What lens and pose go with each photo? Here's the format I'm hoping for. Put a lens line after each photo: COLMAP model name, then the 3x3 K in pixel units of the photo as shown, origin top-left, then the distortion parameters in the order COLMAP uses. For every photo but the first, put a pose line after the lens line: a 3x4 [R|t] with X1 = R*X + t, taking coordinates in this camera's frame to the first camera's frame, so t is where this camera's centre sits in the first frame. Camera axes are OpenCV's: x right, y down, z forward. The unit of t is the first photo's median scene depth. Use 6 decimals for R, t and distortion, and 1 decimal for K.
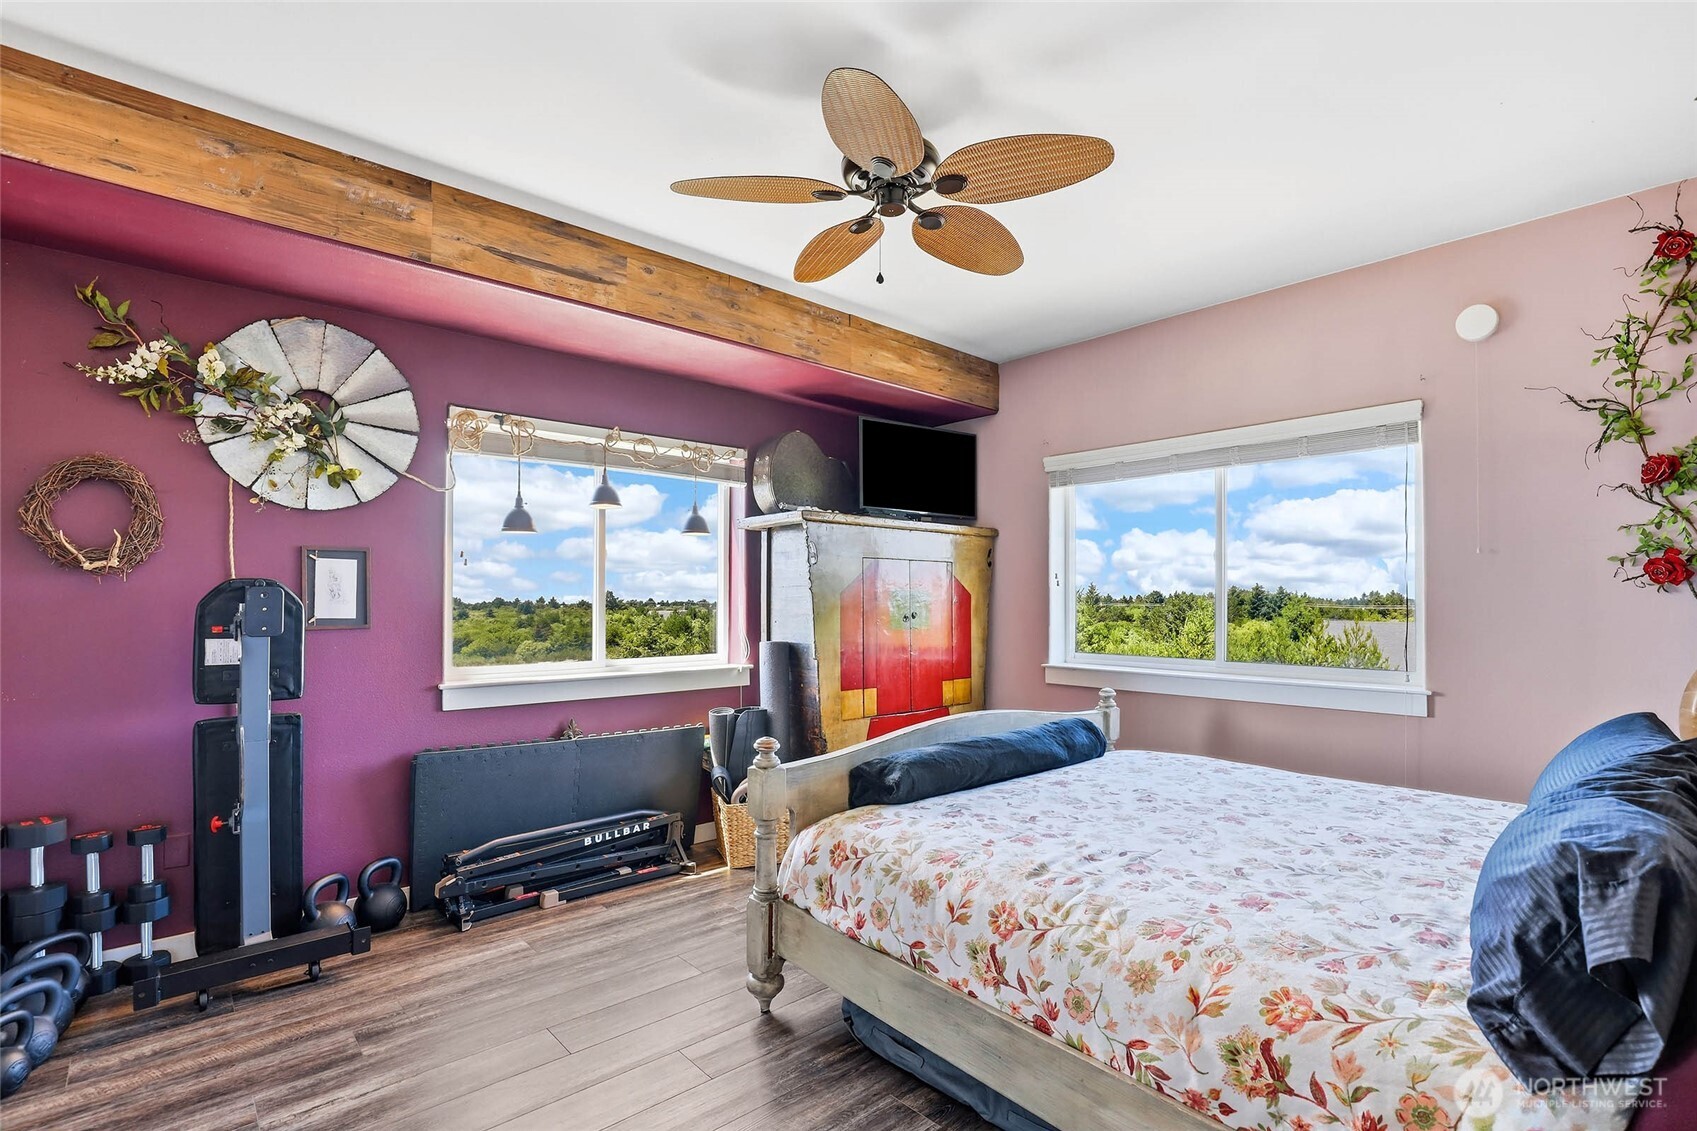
lens RADIAL K [[783.0, 0, 848.4], [0, 783.0, 576.8], [0, 0, 1]] dist [-0.001953, 0.001294]
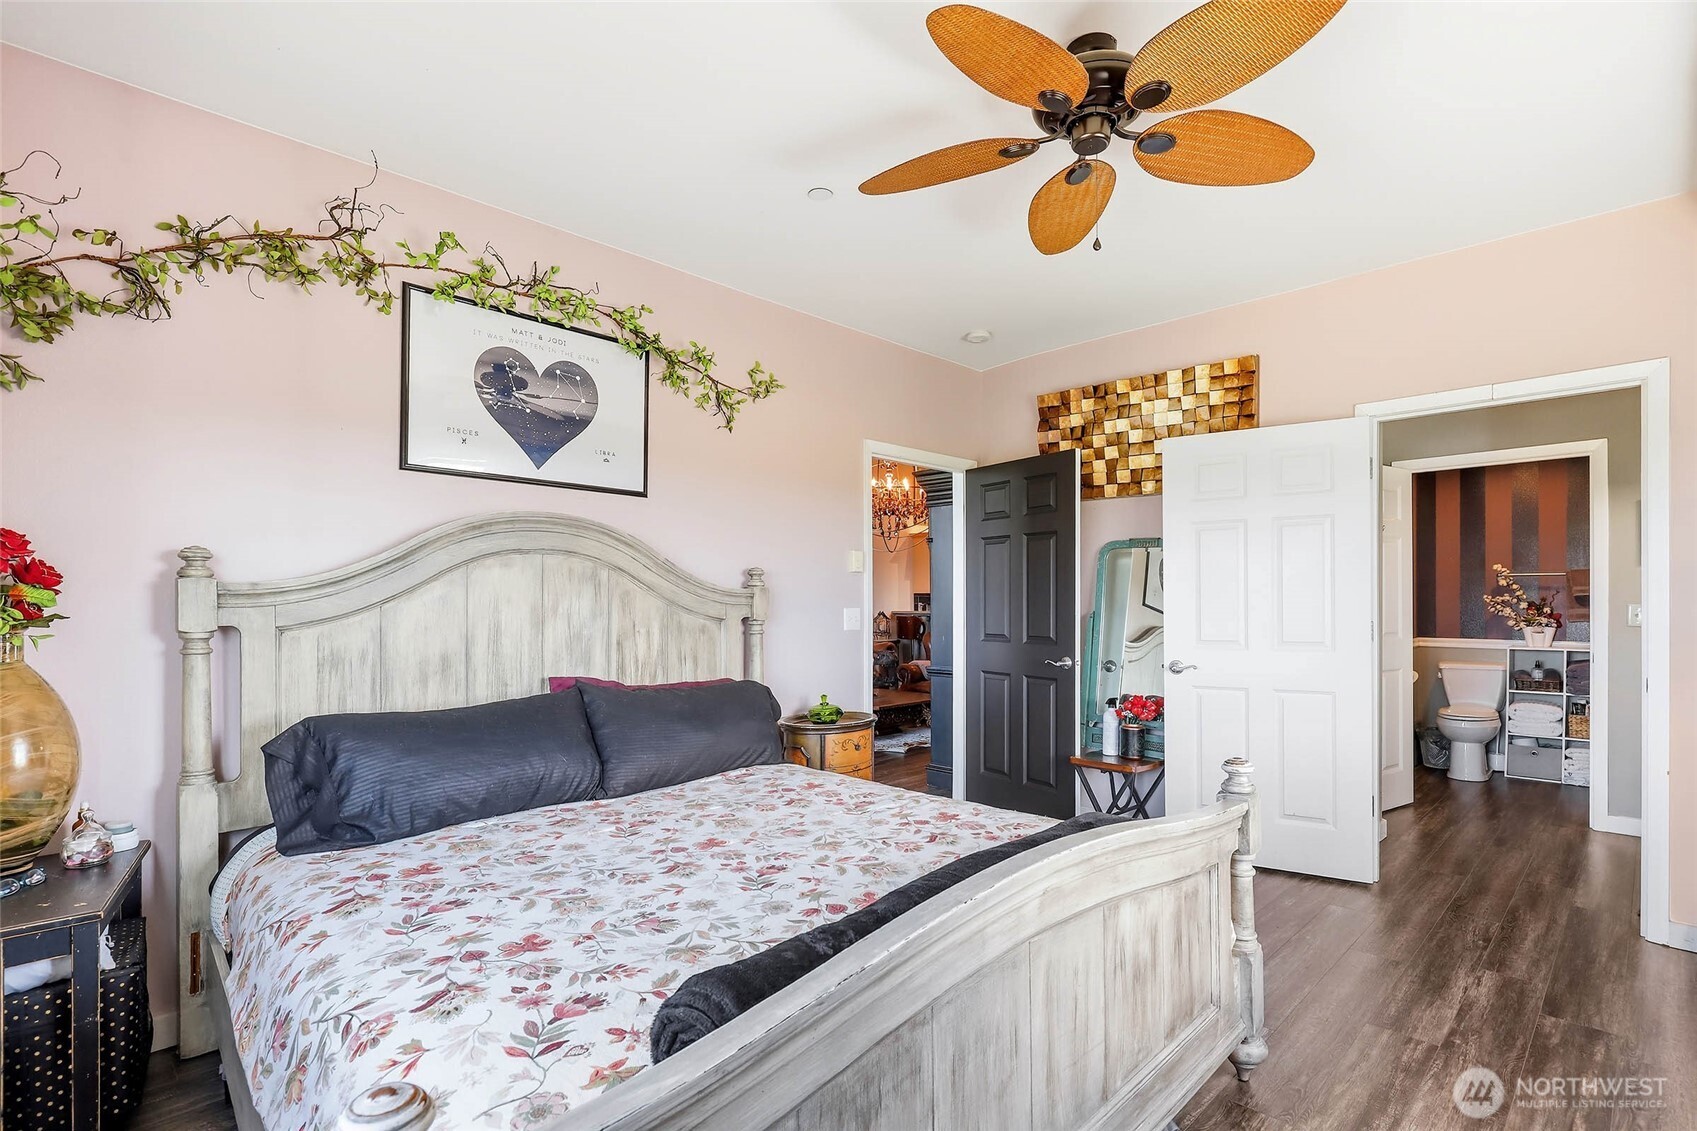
lens RADIAL K [[835.8, 0, 845.5], [0, 835.8, 603.0], [0, 0, 1]] dist [-0.001357, -0.000139]
pose [[-0.998925, 0.001470, -0.046332, 0.408377], [0.002228, 0.999865, -0.016301, 0.052606], [0.046302, -0.016386, -0.998793, 2.112408]]
